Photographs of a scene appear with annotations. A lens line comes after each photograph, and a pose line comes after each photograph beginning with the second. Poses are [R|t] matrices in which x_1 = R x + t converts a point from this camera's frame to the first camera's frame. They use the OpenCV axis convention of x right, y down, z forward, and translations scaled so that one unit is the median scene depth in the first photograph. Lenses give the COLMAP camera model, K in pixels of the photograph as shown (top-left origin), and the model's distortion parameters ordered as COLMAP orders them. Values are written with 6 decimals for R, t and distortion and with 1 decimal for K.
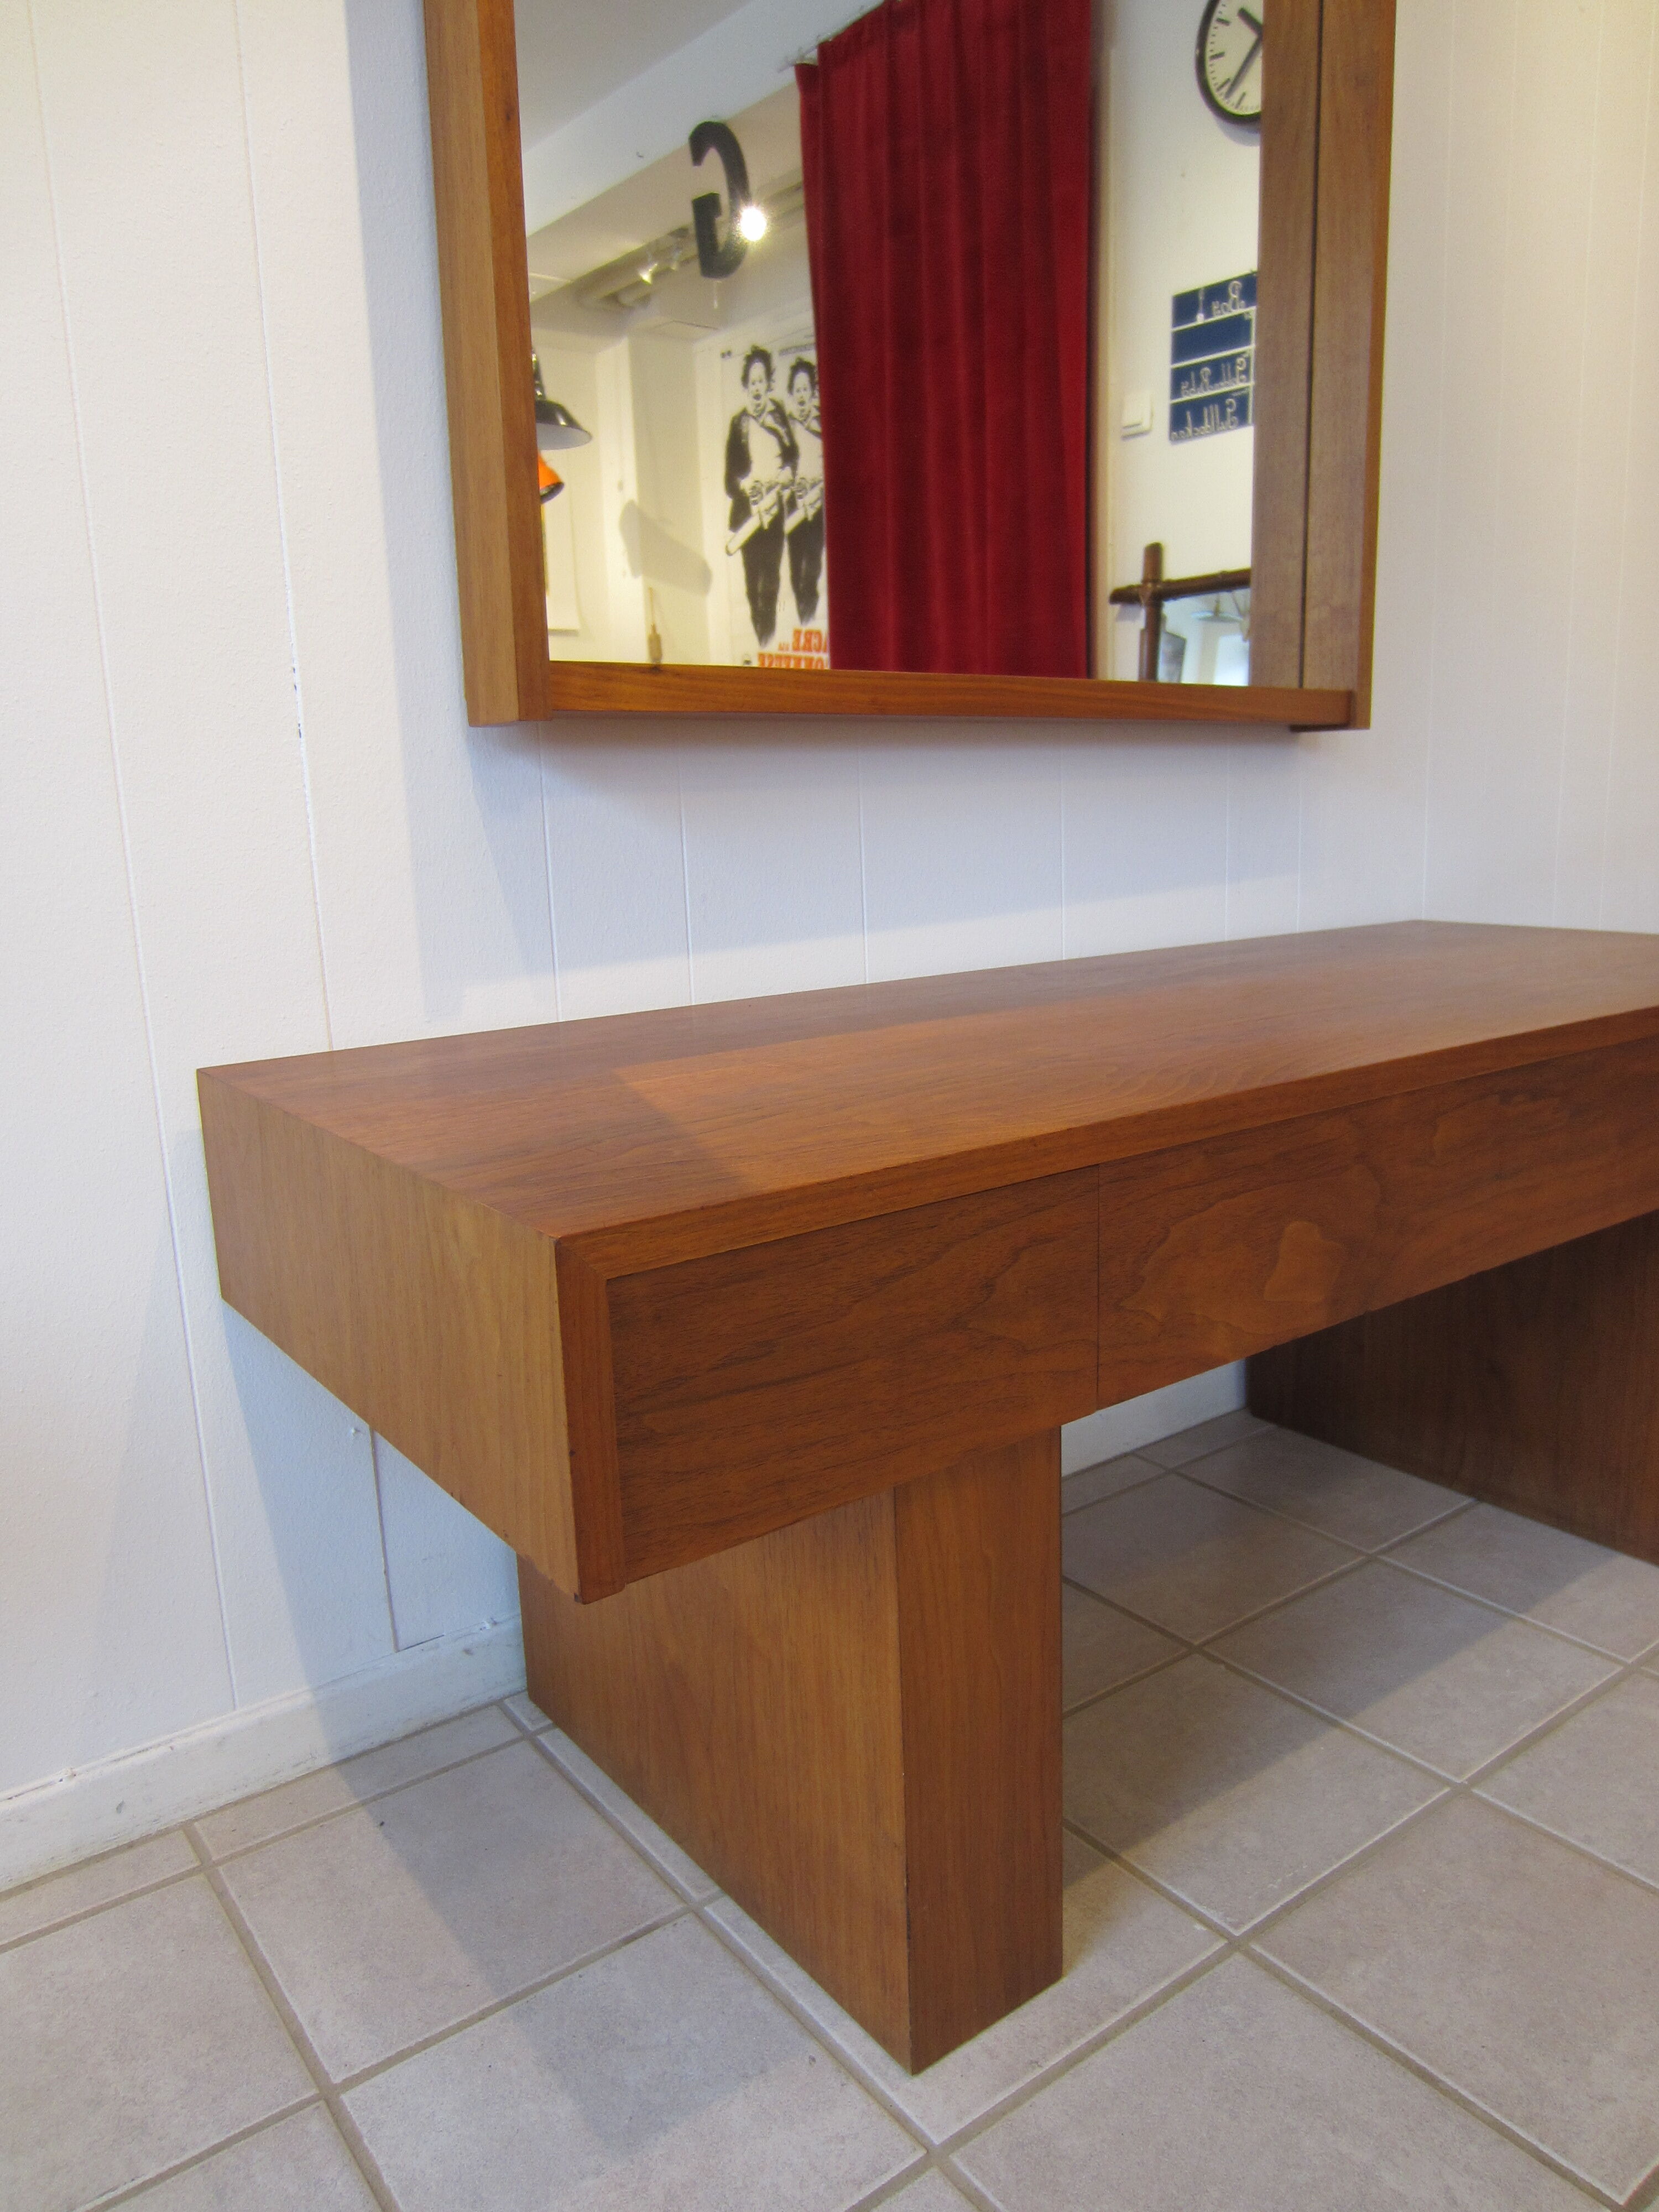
lens RADIAL K [[1576.3, 0, 835.1], [0, 1576.3, 1111.3], [0, 0, 1]] dist [-0.035458, 0.021532]
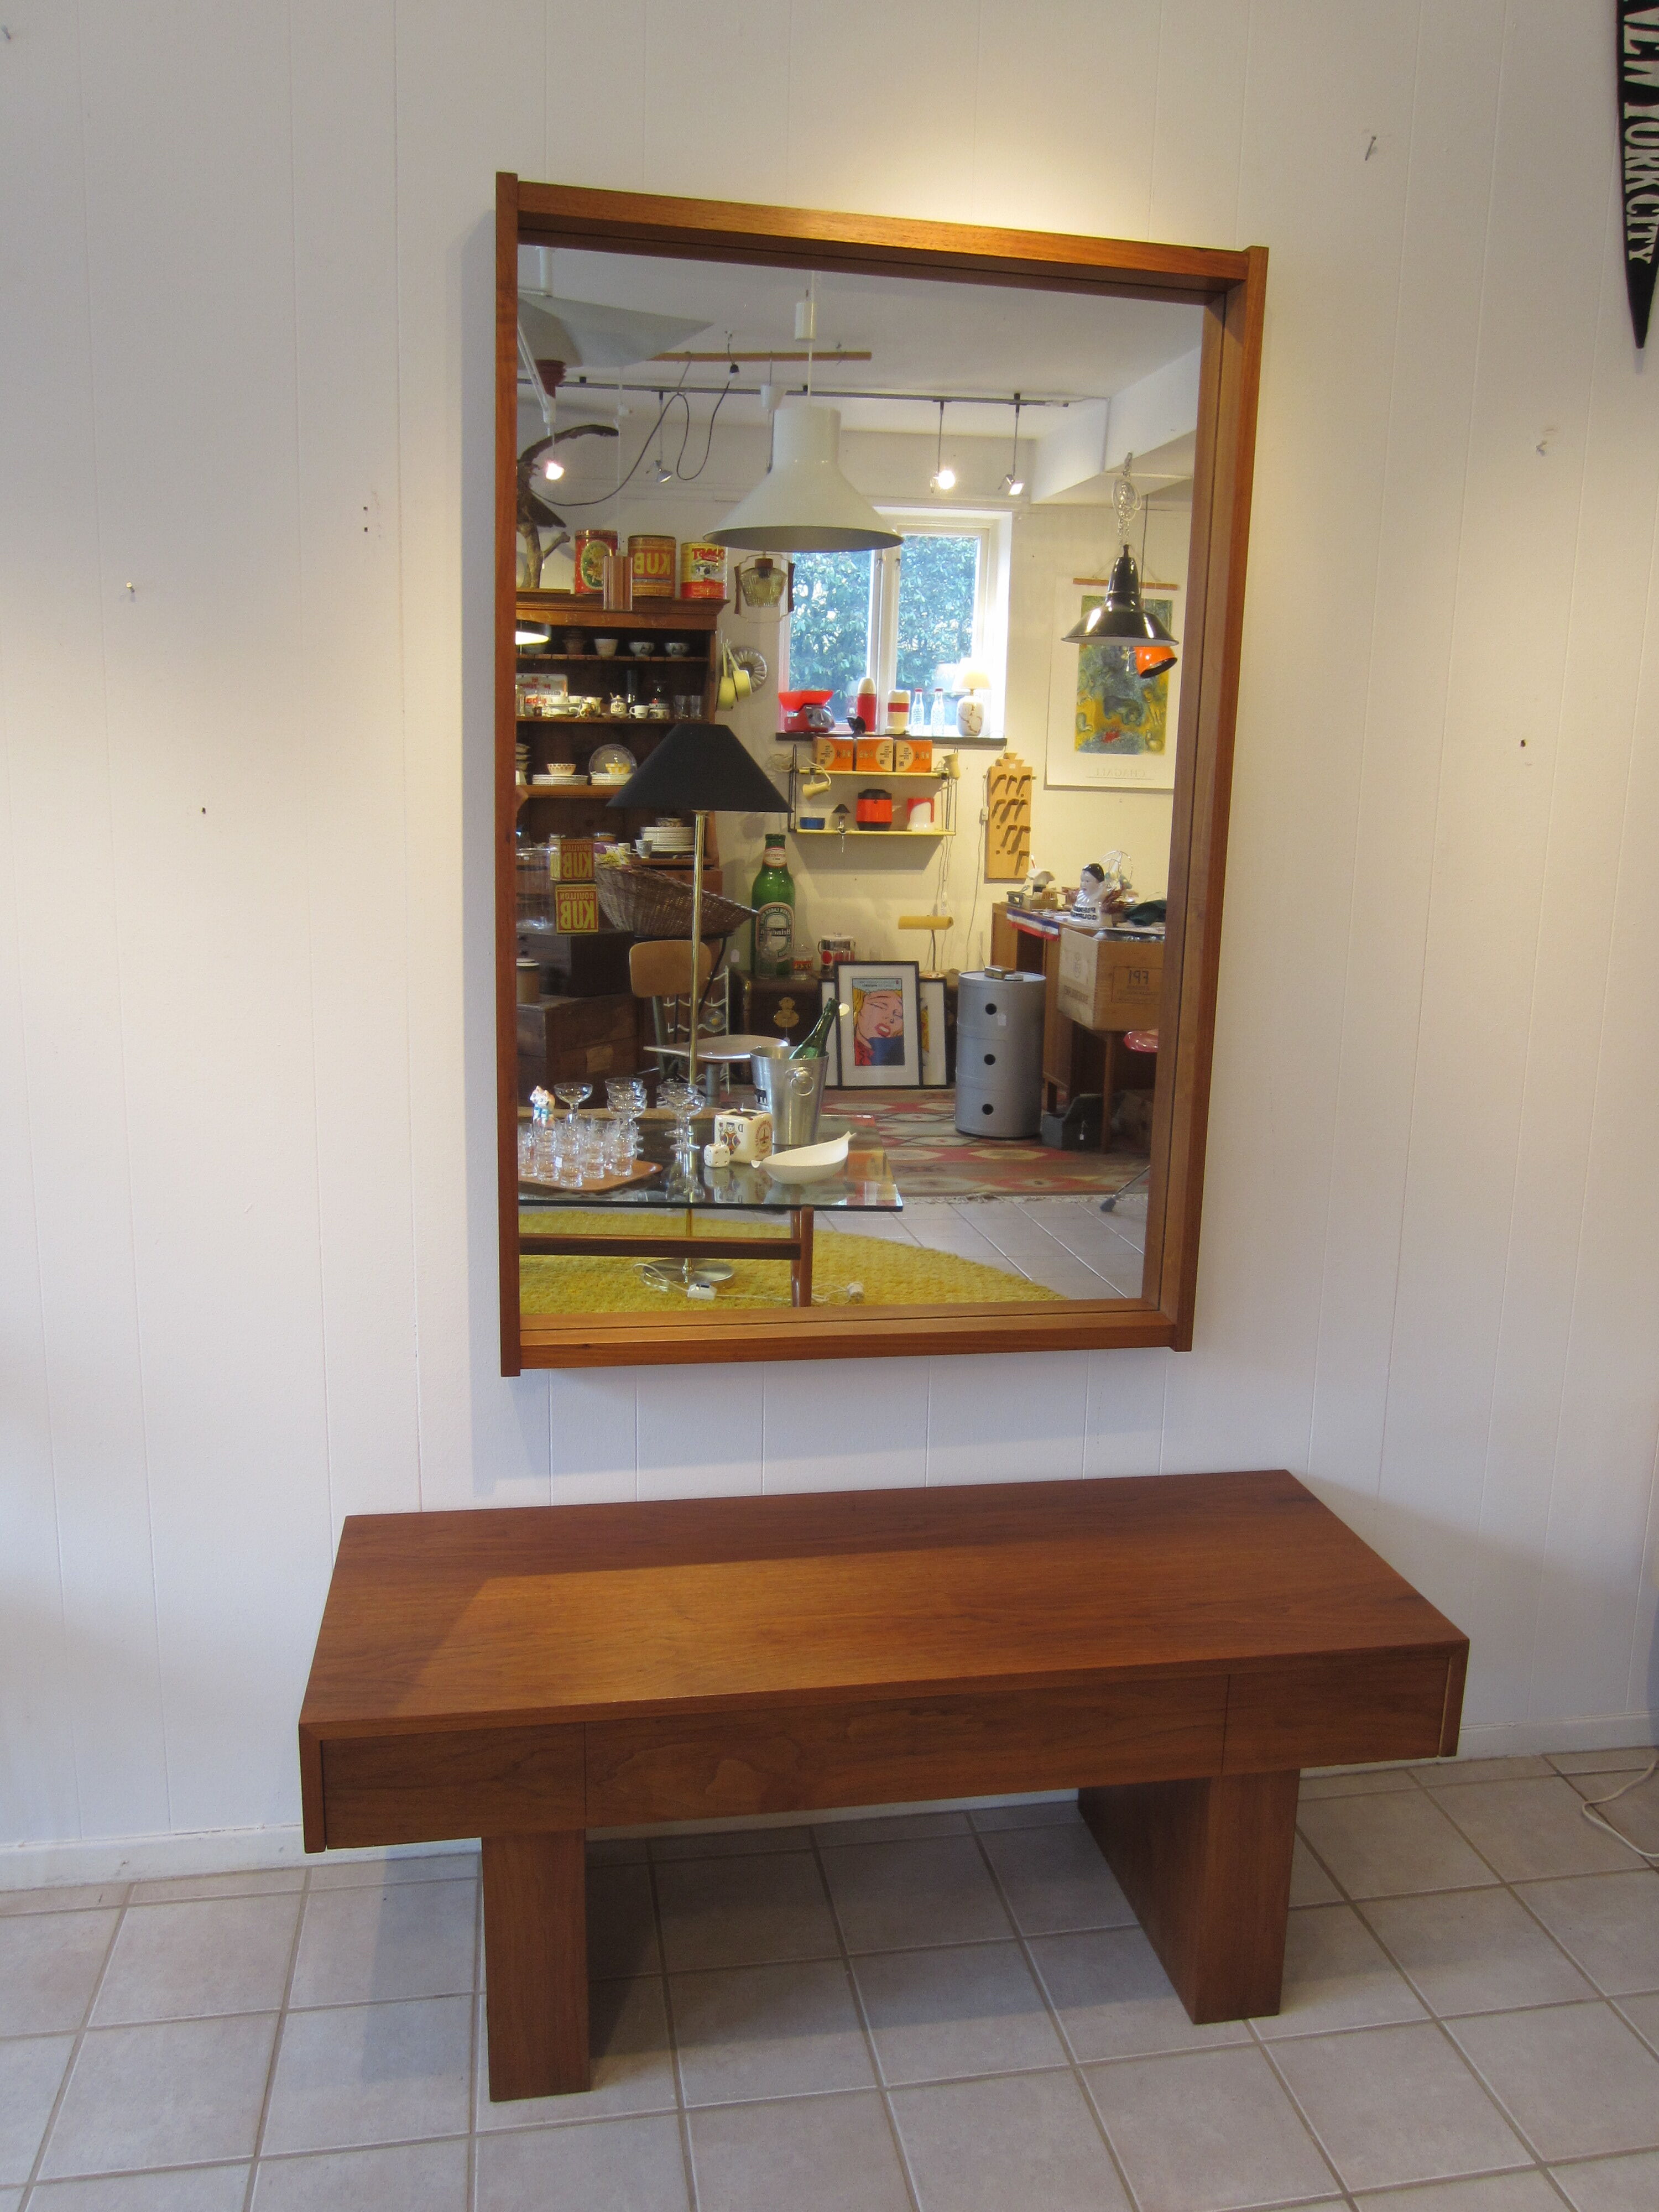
lens RADIAL K [[1748.3, 0, 829.5], [0, 1748.3, 1106.0], [0, 0, 1]] dist [-0.064967, 0.056168]
pose [[0.891765, 0.134084, -0.432177, 1.079137], [-0.136964, 0.990270, 0.024619, -0.708118], [0.431273, 0.037238, 0.901453, -0.806625]]
